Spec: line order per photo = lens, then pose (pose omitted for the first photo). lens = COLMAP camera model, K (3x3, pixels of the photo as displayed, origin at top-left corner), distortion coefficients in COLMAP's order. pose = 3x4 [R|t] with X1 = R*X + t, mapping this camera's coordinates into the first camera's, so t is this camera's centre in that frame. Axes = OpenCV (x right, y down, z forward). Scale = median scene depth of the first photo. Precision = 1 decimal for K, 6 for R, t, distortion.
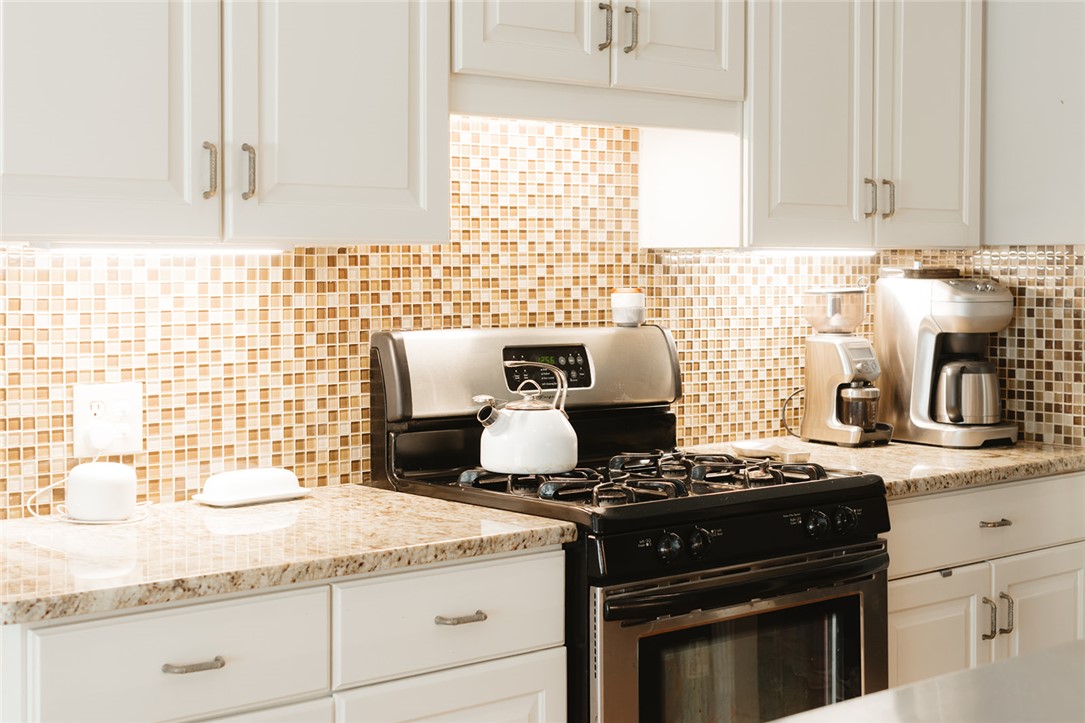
lens RADIAL K [[1586.5, 0, 542.5], [0, 1586.5, 361.5], [0, 0, 1]] dist [0.003487, 0.032048]
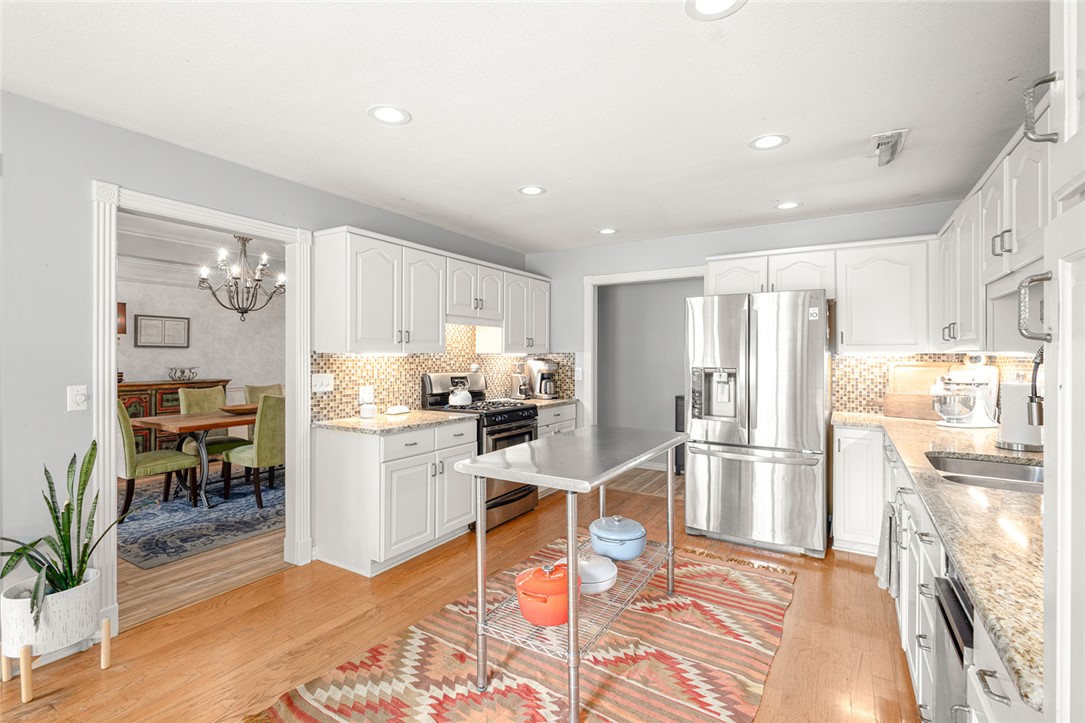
lens RADIAL K [[500.1, 0, 542.1], [0, 500.1, 357.9], [0, 0, 1]] dist [0.004228, -0.000121]
pose [[0.947819, -0.002056, 0.318804, -0.214970], [0.020721, 0.998262, -0.055167, 0.018477], [-0.318136, 0.058894, 0.946214, -0.350063]]
